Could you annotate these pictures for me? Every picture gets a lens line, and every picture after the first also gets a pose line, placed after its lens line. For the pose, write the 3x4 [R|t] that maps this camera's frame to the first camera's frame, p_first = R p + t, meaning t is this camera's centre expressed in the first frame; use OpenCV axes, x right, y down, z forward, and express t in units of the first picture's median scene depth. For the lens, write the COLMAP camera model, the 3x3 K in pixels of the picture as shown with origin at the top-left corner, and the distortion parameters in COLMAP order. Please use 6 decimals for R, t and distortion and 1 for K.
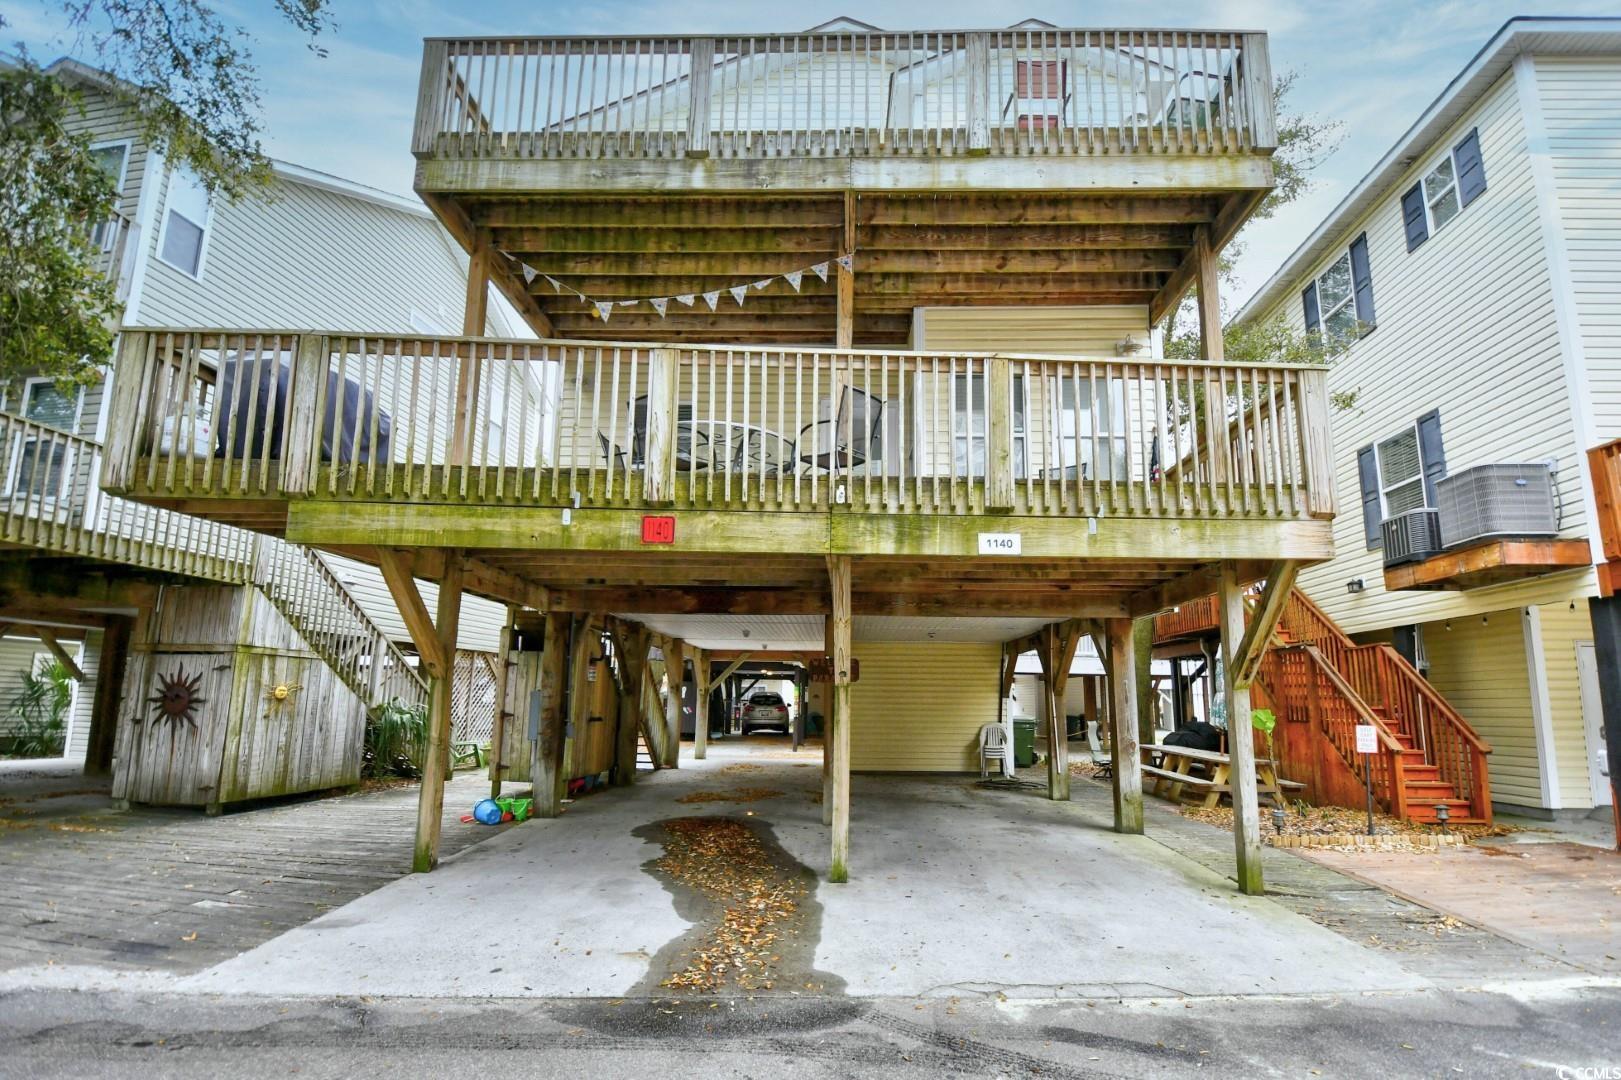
lens RADIAL K [[715.8, 0, 820.0], [0, 715.8, 560.1], [0, 0, 1]] dist [0.000931, -0.013327]
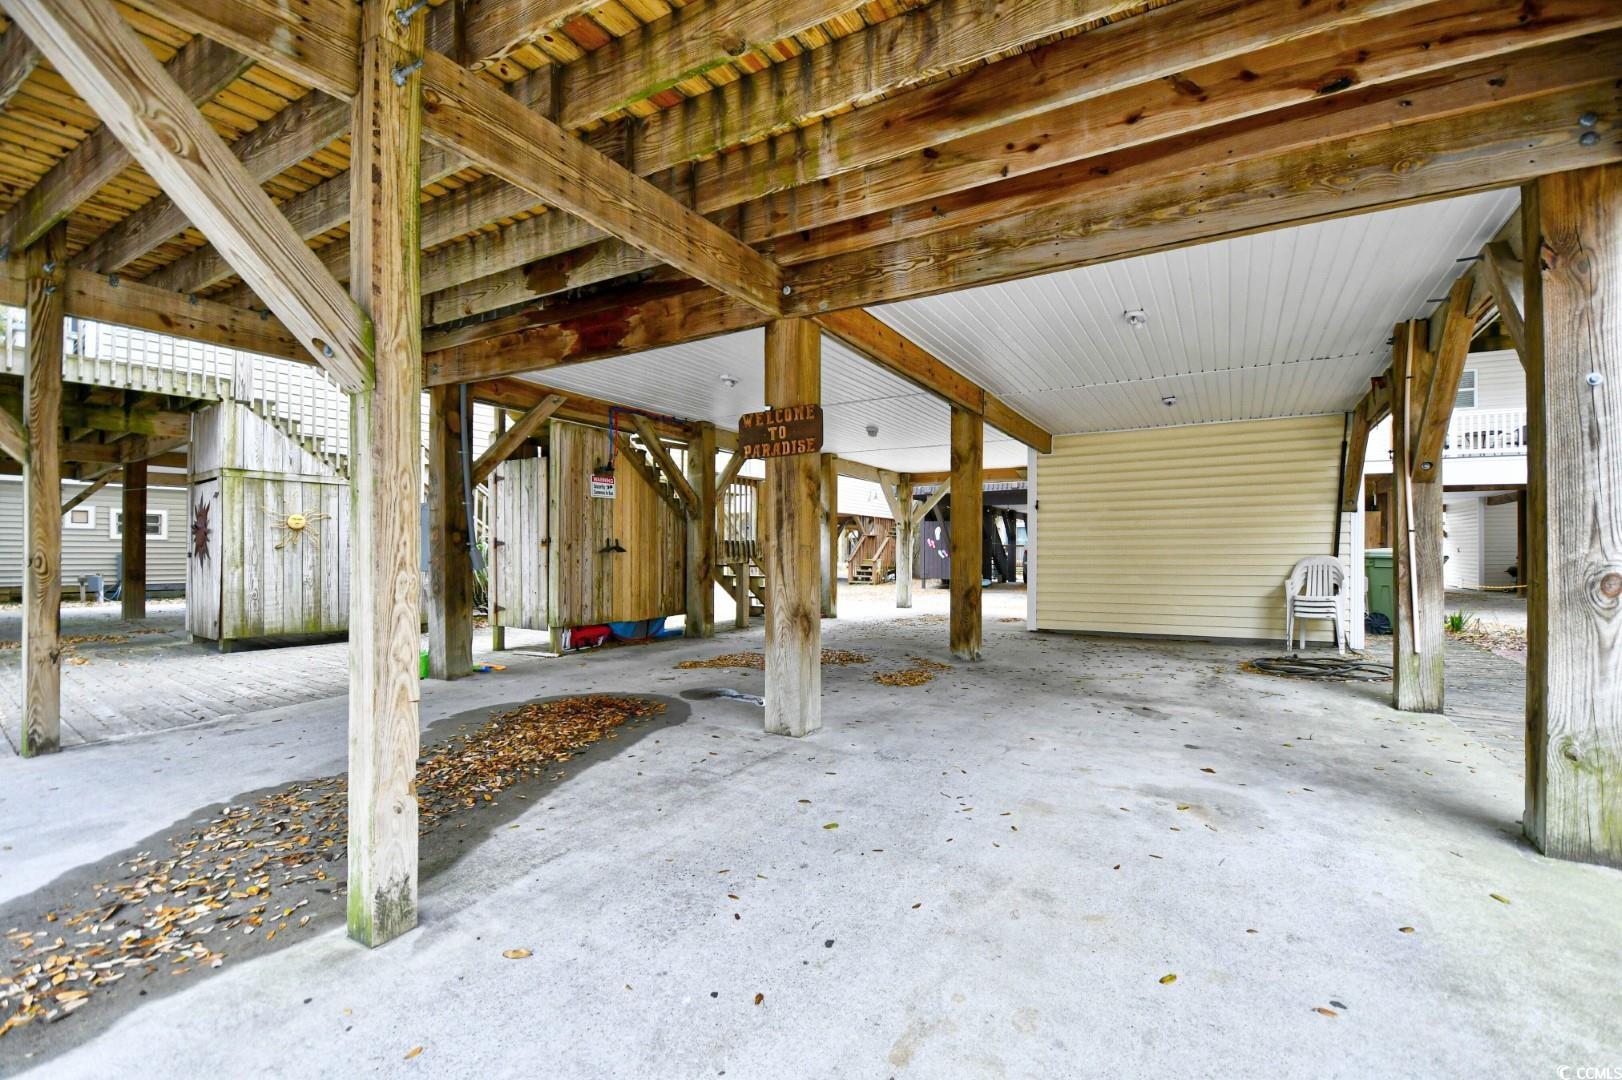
lens RADIAL K [[714.6, 0, 824.7], [0, 714.6, 540.1], [0, 0, 1]] dist [-0.000867, -0.013389]
pose [[0.883055, -0.019142, -0.468878, 0.374474], [0.101044, 0.983486, 0.150148, 0.212865], [0.458261, -0.179967, 0.870407, 0.786350]]
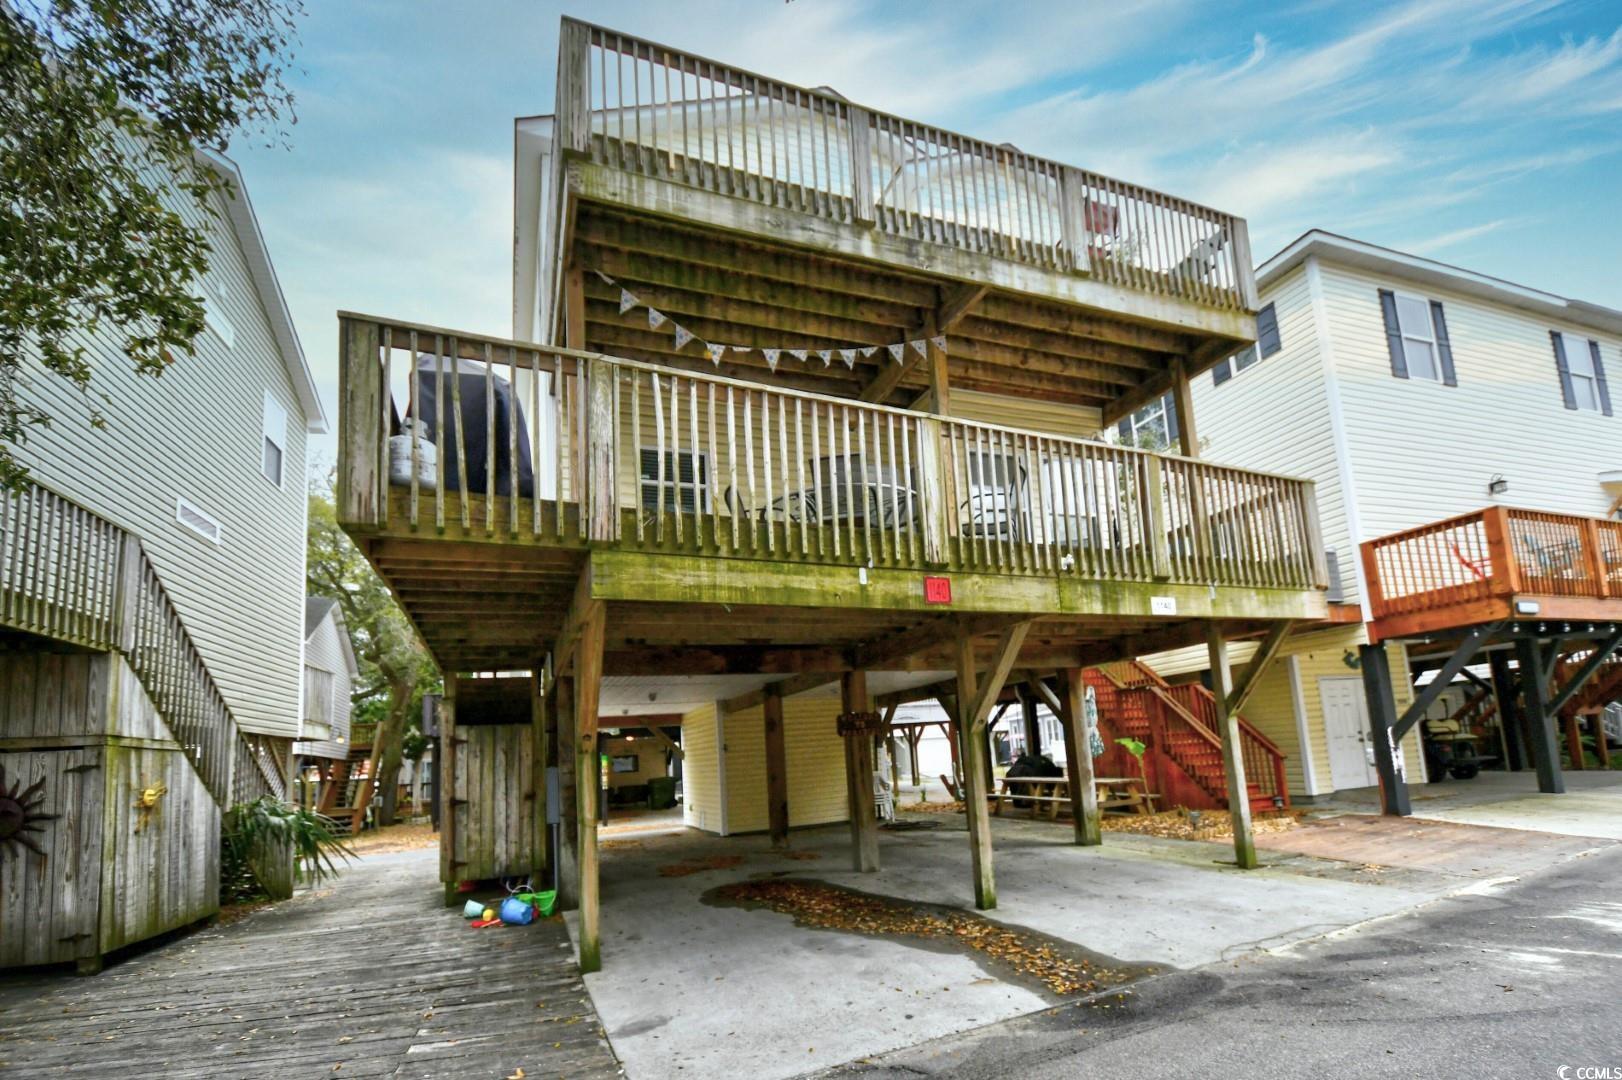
lens RADIAL K [[748.8, 0, 812.6], [0, 748.8, 619.8], [0, 0, 1]] dist [0.001640, -0.017393]
pose [[0.916233, 0.000379, 0.400645, -0.656750], [-0.001581, 0.999995, 0.002669, -0.000913], [-0.400642, -0.003079, 0.916229, 0.043574]]
